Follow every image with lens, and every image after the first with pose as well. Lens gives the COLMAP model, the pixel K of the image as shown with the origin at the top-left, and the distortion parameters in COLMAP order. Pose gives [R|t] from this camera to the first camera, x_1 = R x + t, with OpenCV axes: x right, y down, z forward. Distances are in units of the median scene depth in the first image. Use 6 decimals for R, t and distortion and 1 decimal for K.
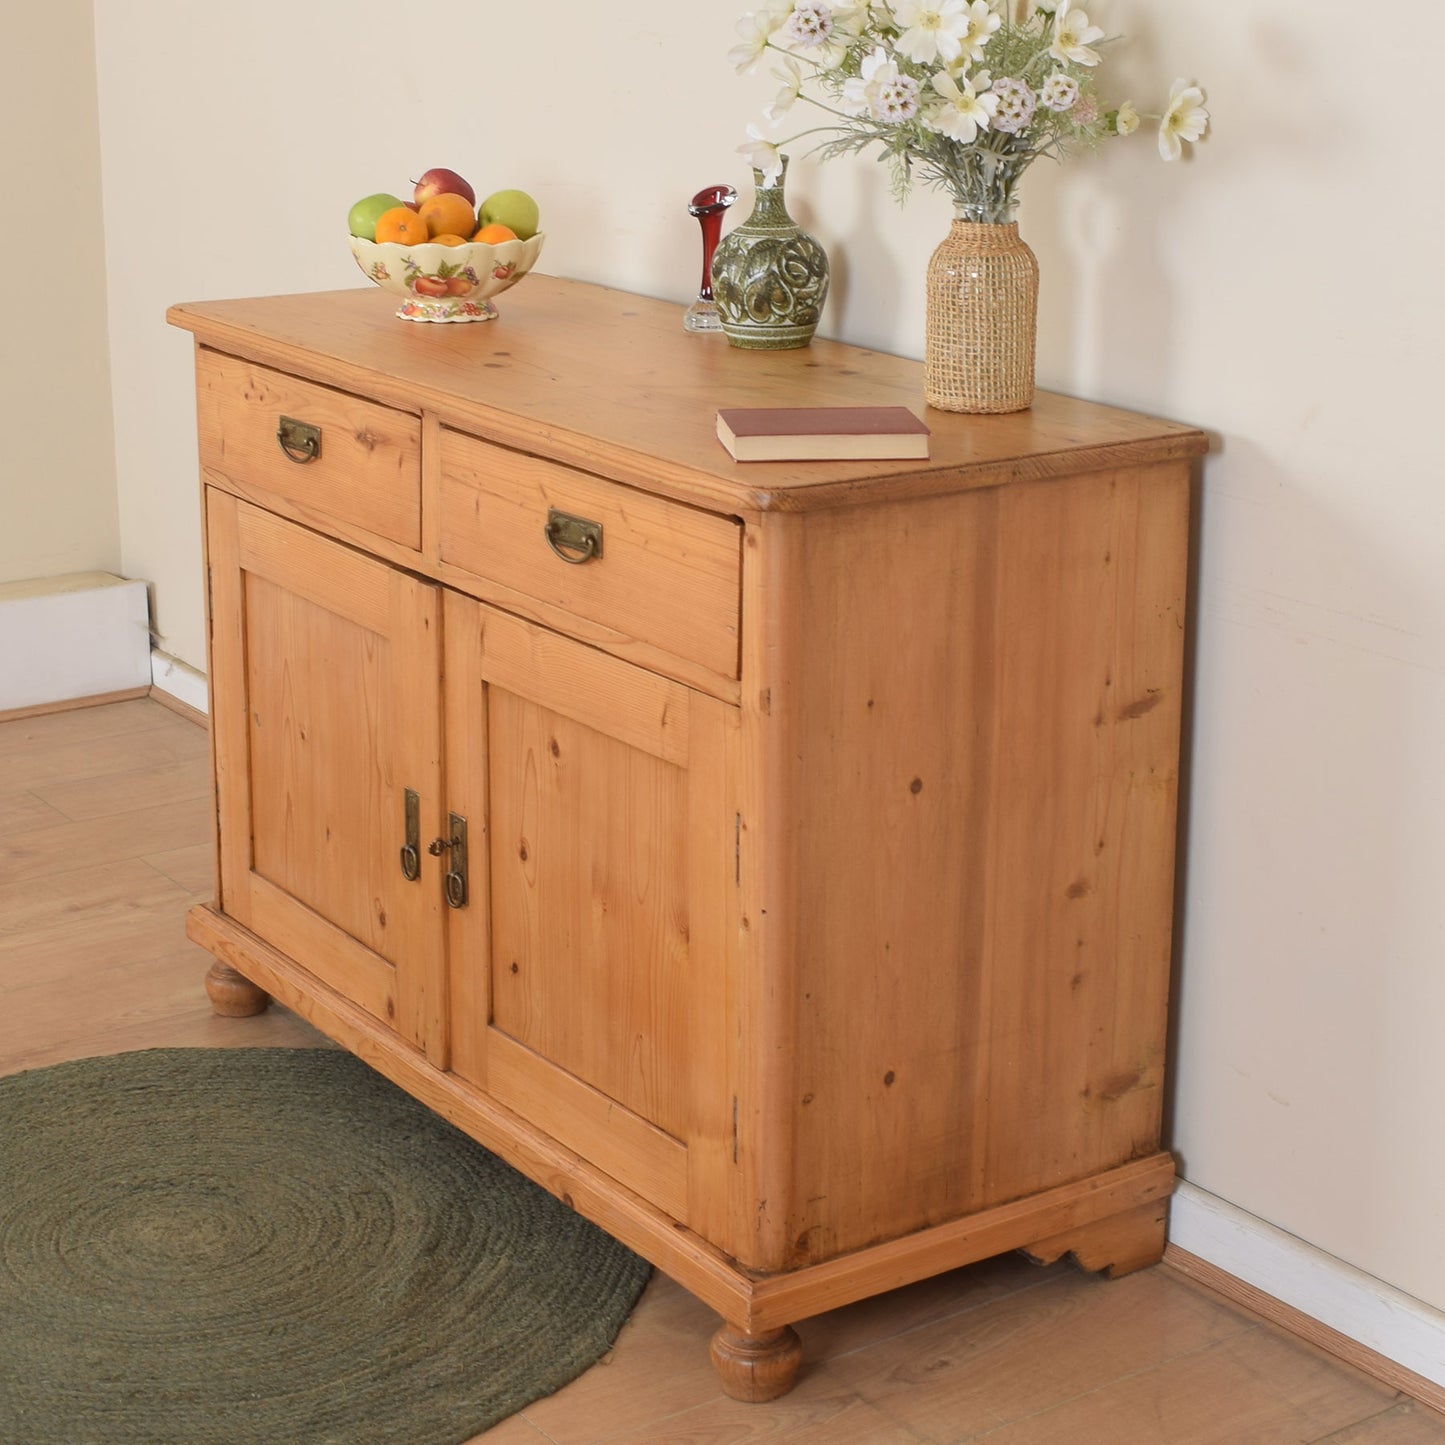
lens RADIAL K [[2877.9, 0, 726.7], [0, 2877.9, 709.5], [0, 0, 1]] dist [-0.048593, 0.000000]
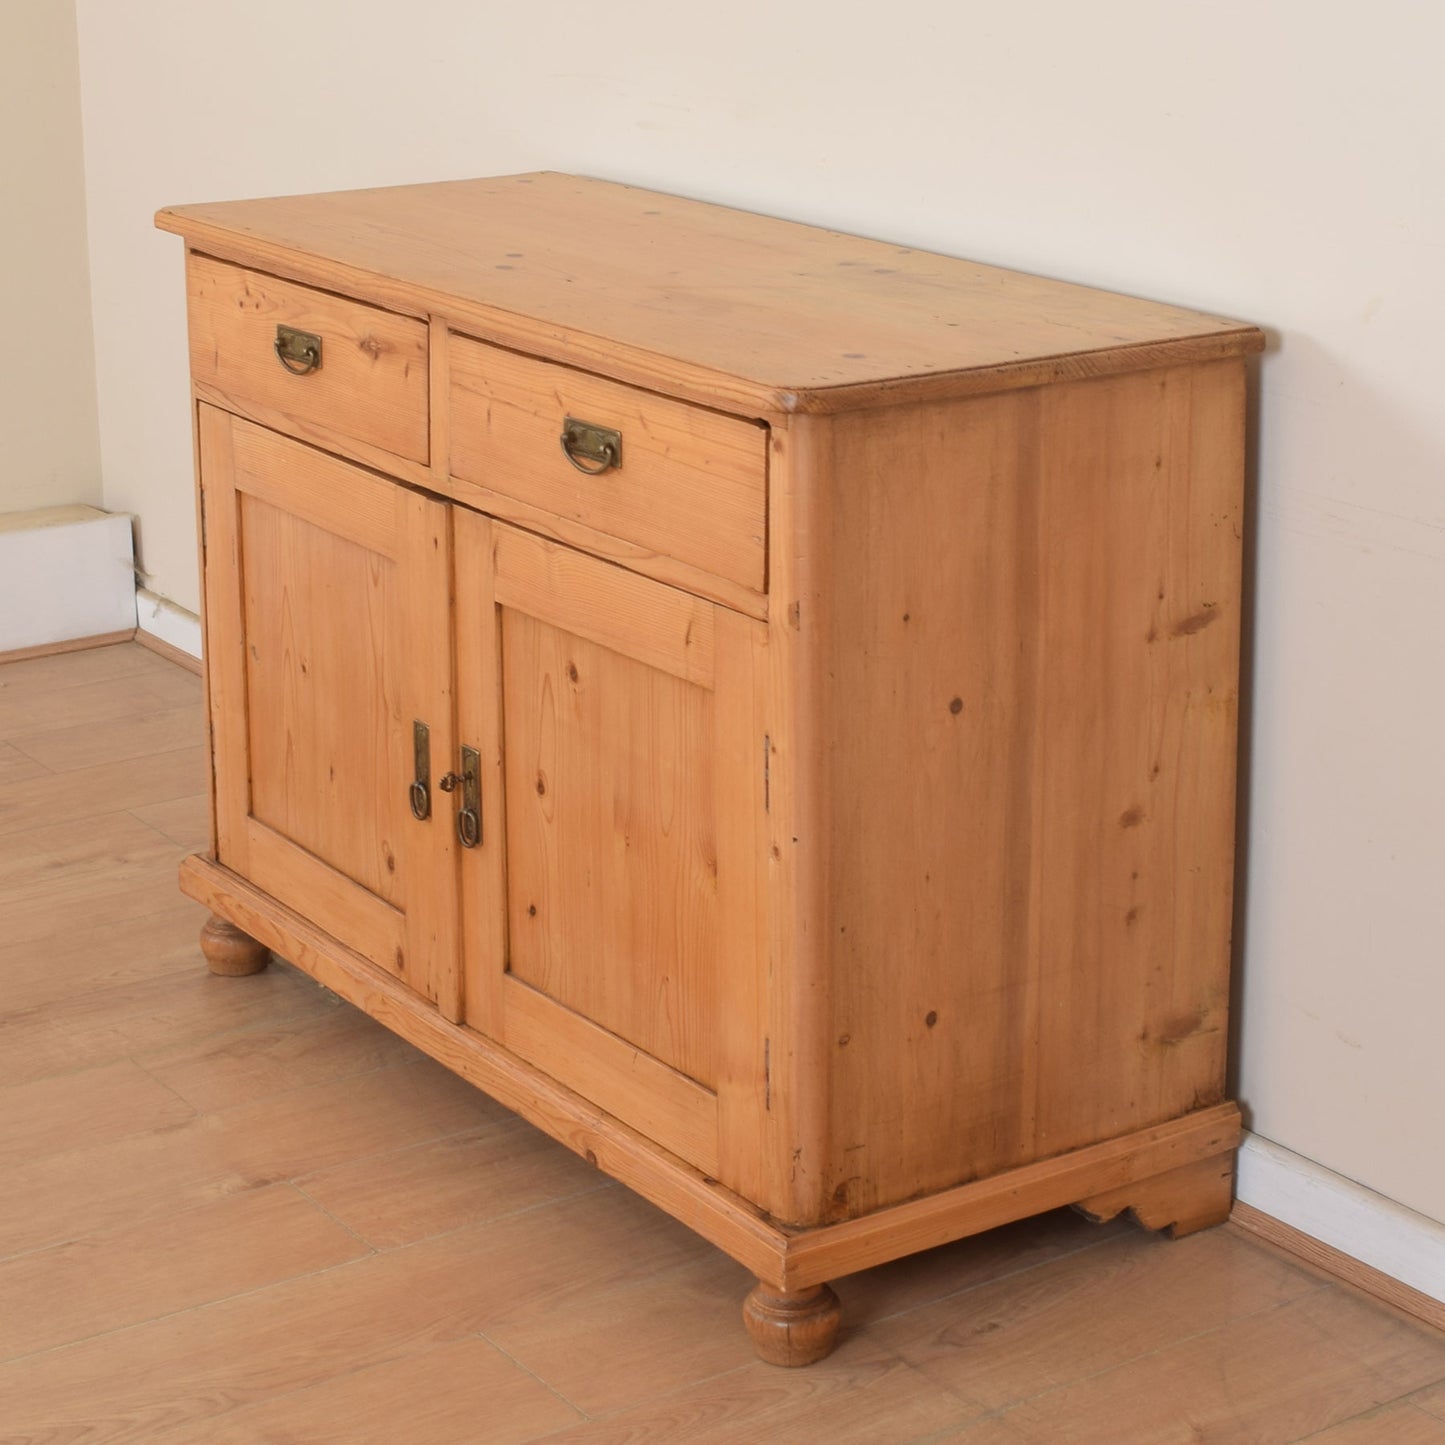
lens RADIAL K [[3253.5, 0, 759.1], [0, 3253.5, 629.5], [0, 0, 1]] dist [-0.044783, 0.000000]
pose [[0.999947, -0.008443, -0.005930, 0.007380], [0.008356, 0.999859, -0.014596, 0.015563], [0.006052, 0.014545, 0.999876, -0.061028]]
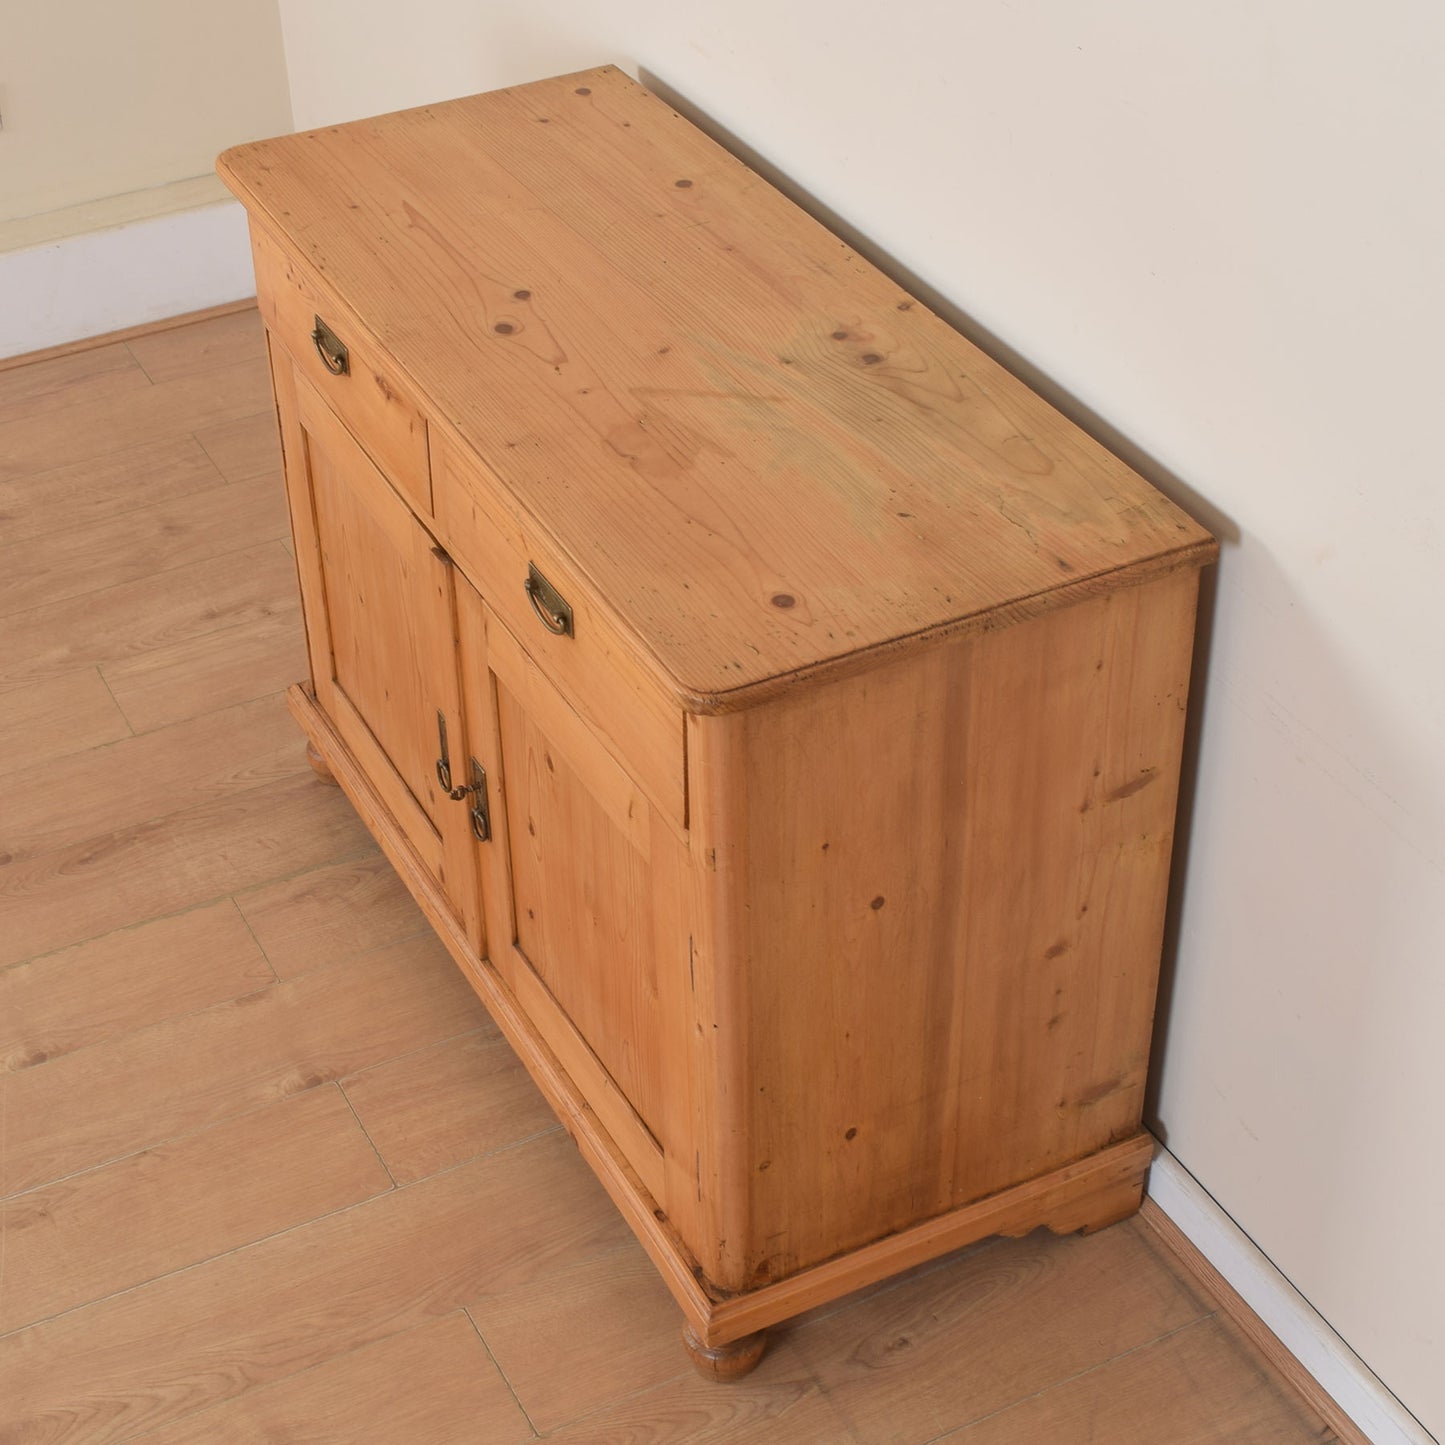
lens RADIAL K [[2526.8, 0, 696.8], [0, 2526.8, 764.7], [0, 0, 1]] dist [-0.052638, 0.000000]
pose [[0.990198, 0.059443, -0.126394, 0.104224], [-0.009896, 0.932503, 0.361026, -0.309655], [0.139323, -0.356236, 0.923951, 0.194645]]
